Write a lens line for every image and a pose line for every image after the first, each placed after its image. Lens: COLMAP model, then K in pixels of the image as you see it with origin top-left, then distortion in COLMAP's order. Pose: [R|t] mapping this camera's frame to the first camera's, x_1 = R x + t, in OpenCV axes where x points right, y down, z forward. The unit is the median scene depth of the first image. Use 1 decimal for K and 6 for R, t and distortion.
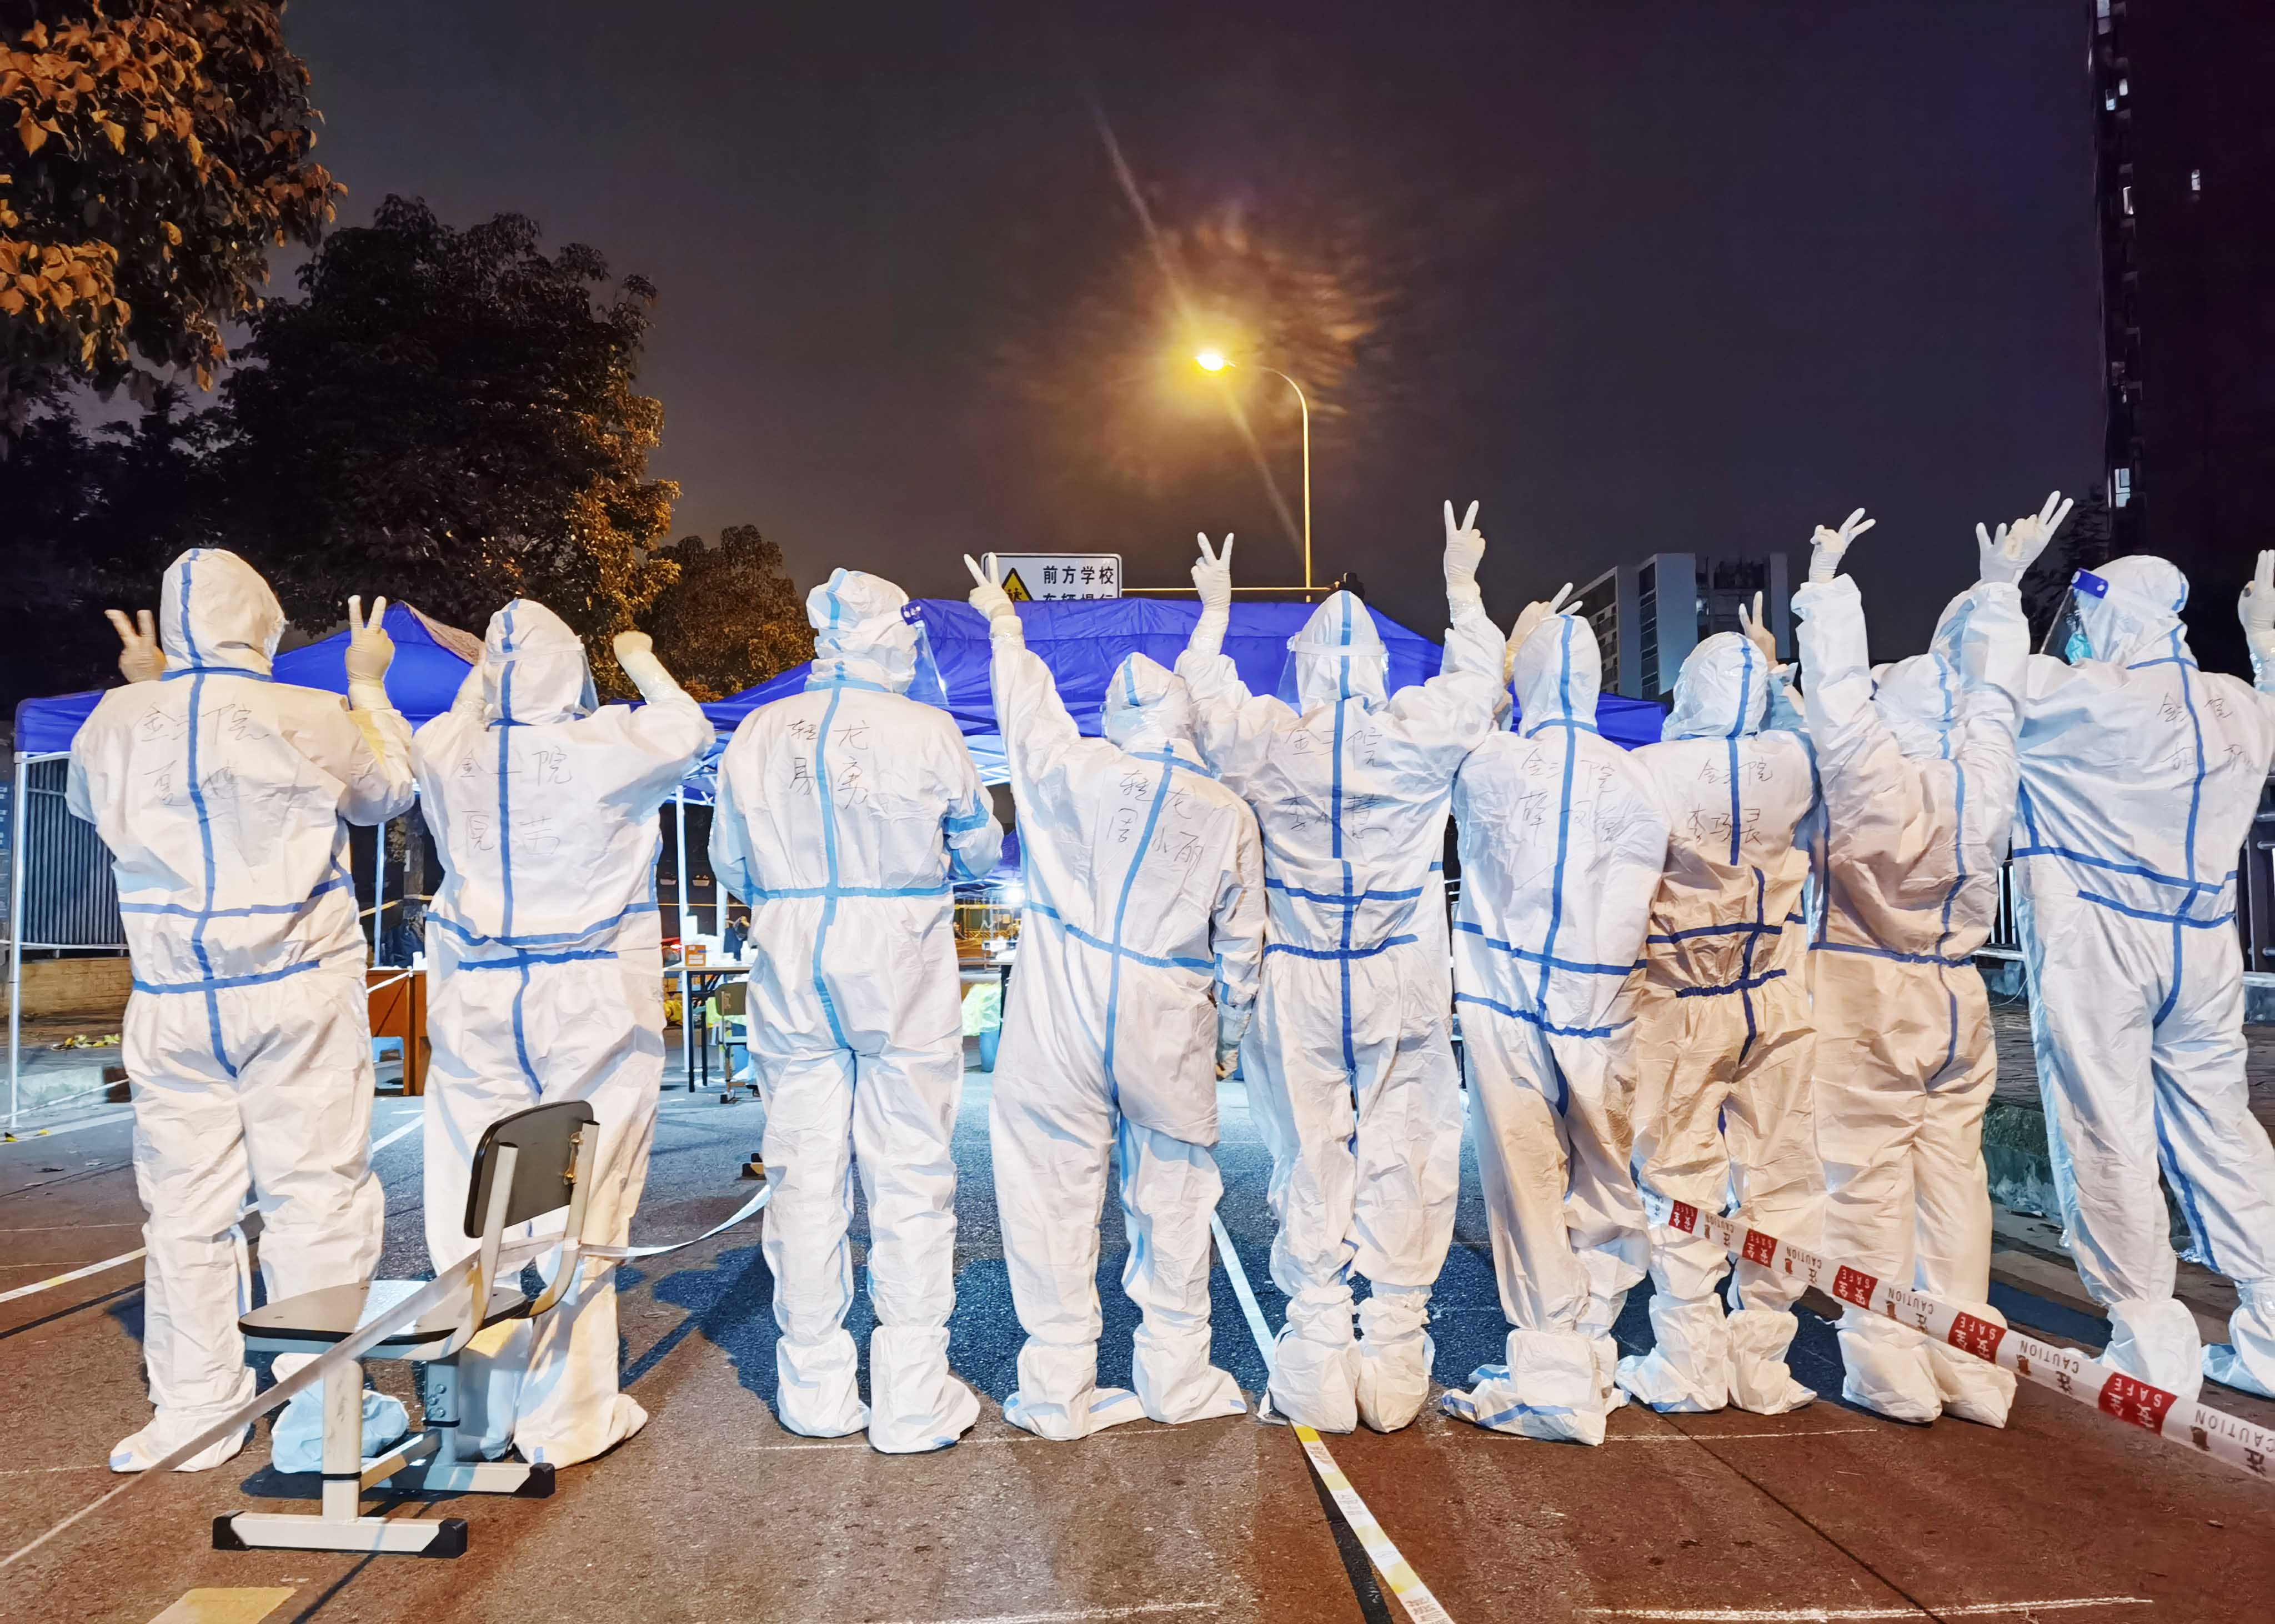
lens RADIAL K [[1836.3, 0, 1137.5], [0, 1836.3, 812.0], [0, 0, 1]] dist [0.032406, 0.001375]
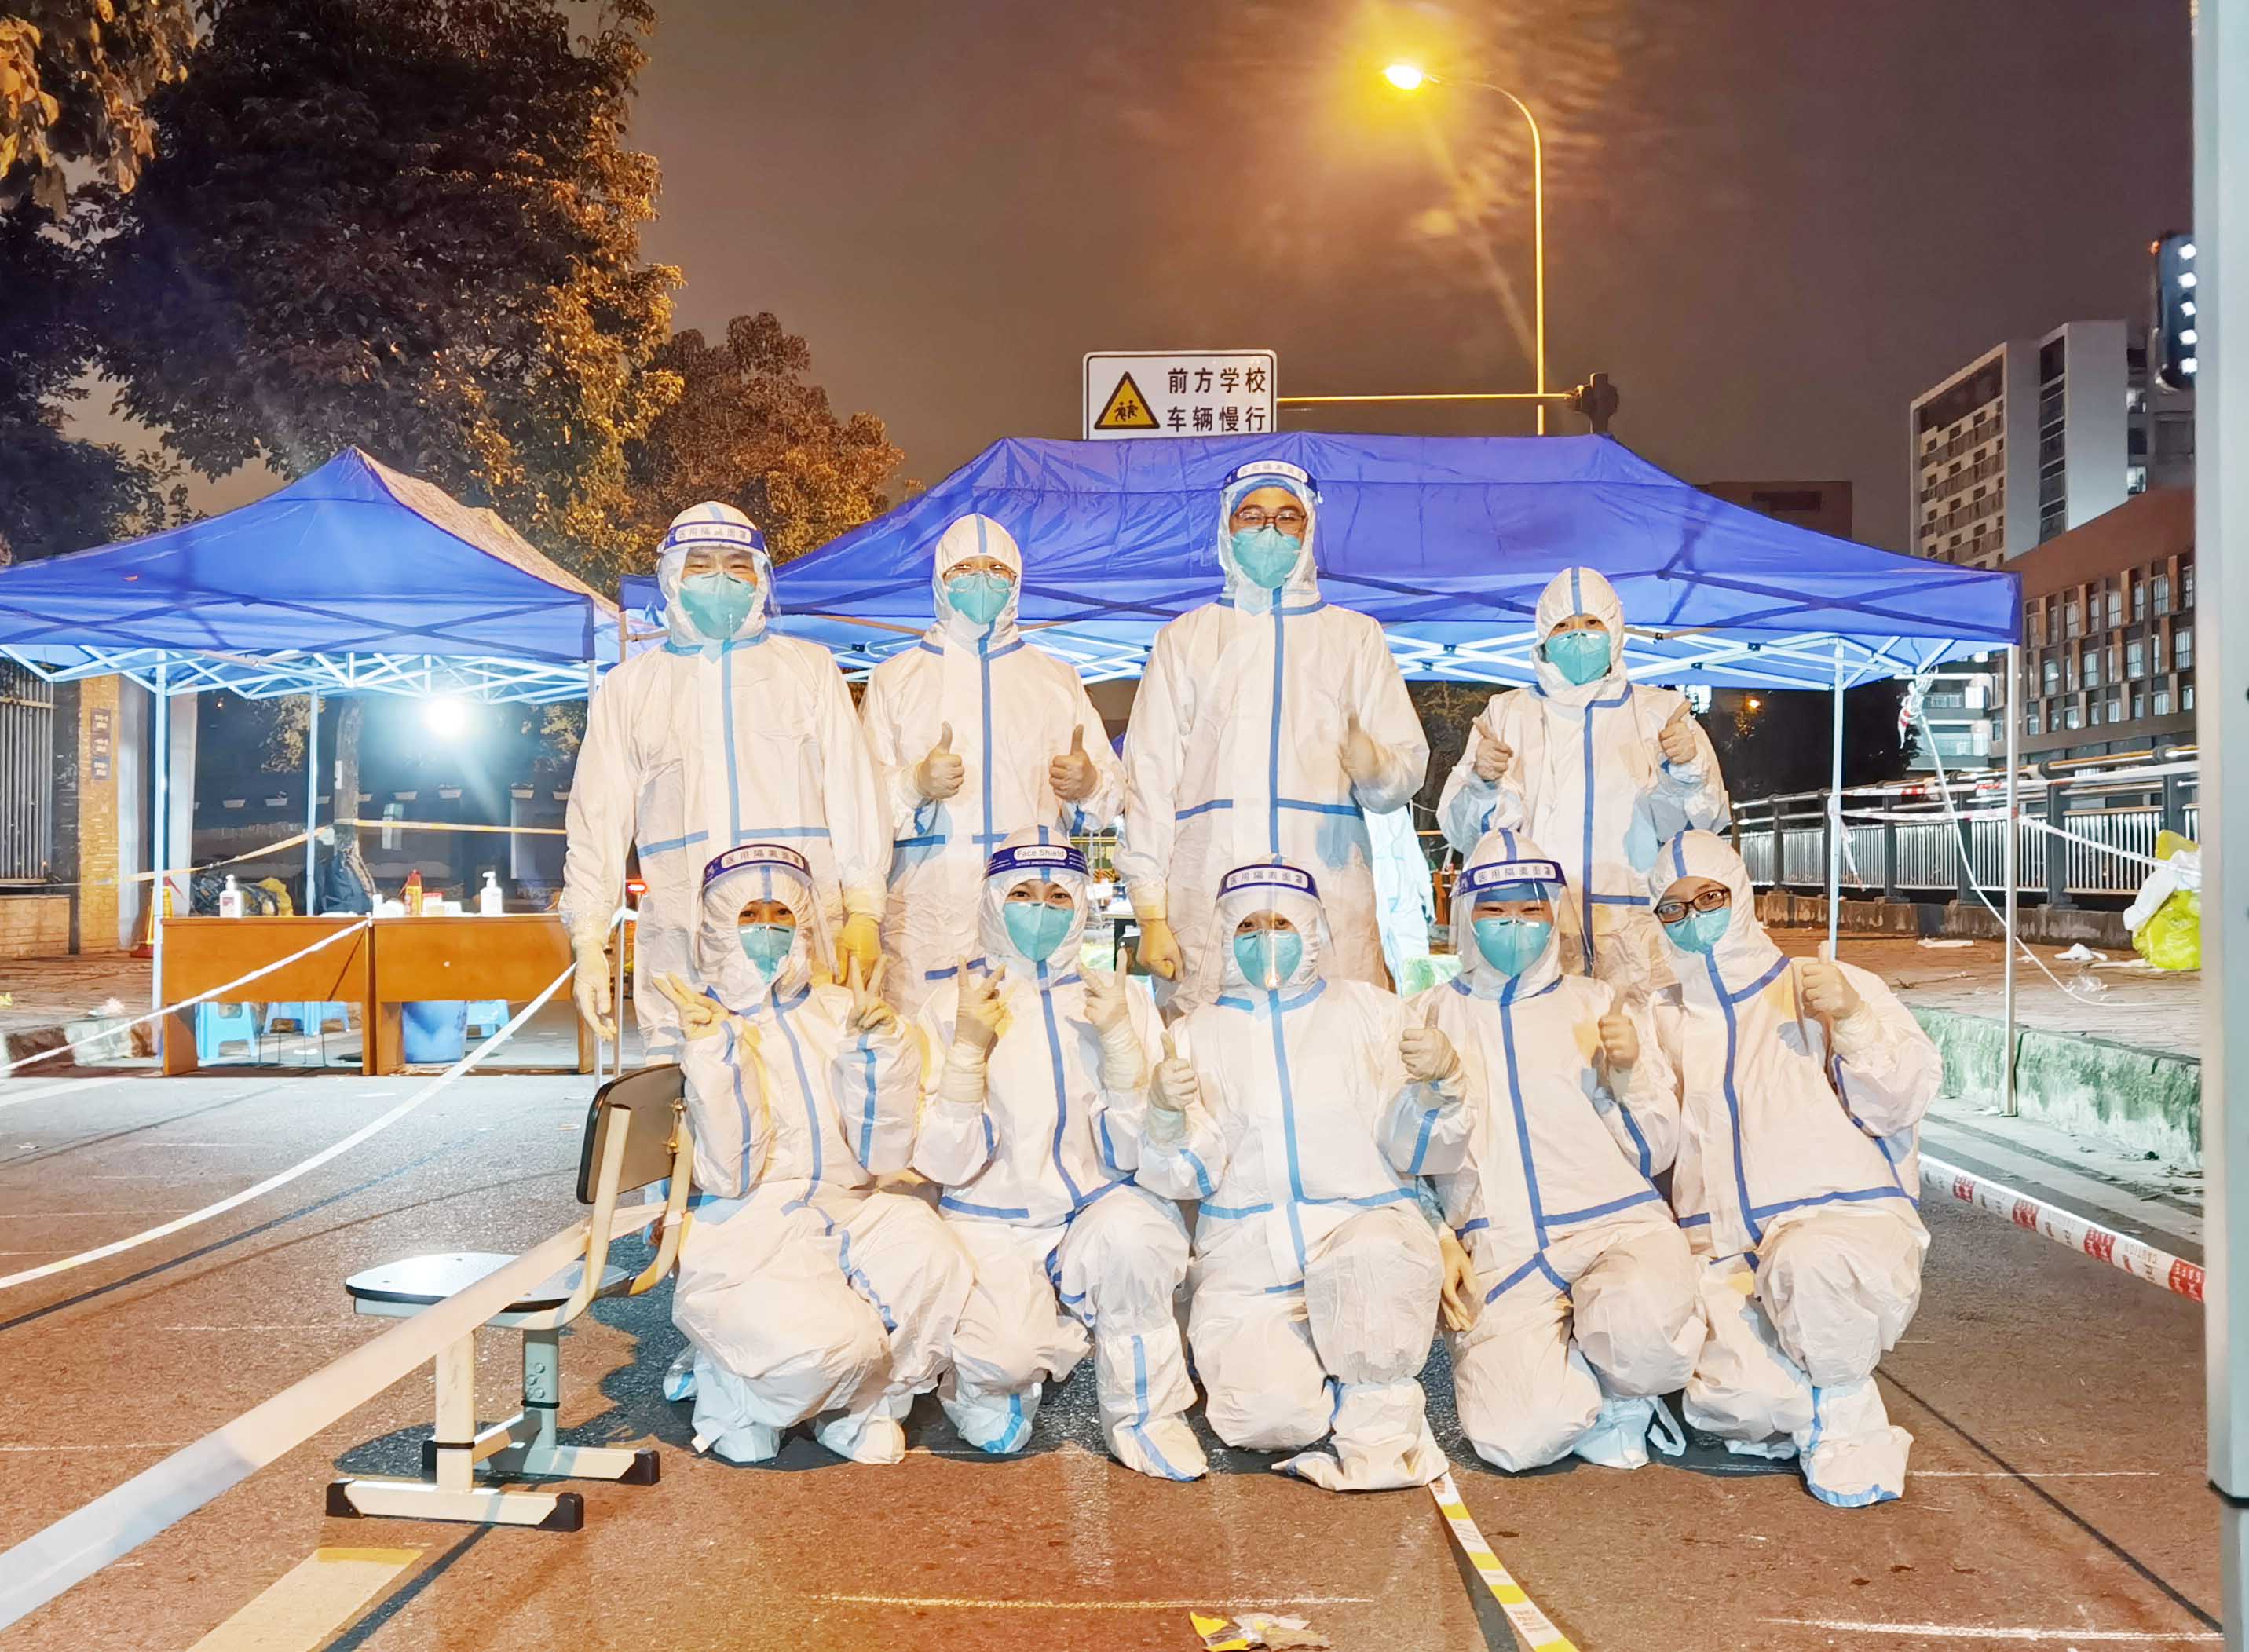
lens RADIAL K [[1852.8, 0, 1122.2], [0, 1852.8, 859.1], [0, 0, 1]] dist [0.018762, 0.003145]
pose [[0.995965, 0.005806, -0.089550, -0.002699], [-0.001490, 0.998837, 0.048185, 0.023202], [0.089725, -0.047857, 0.994816, 0.253527]]
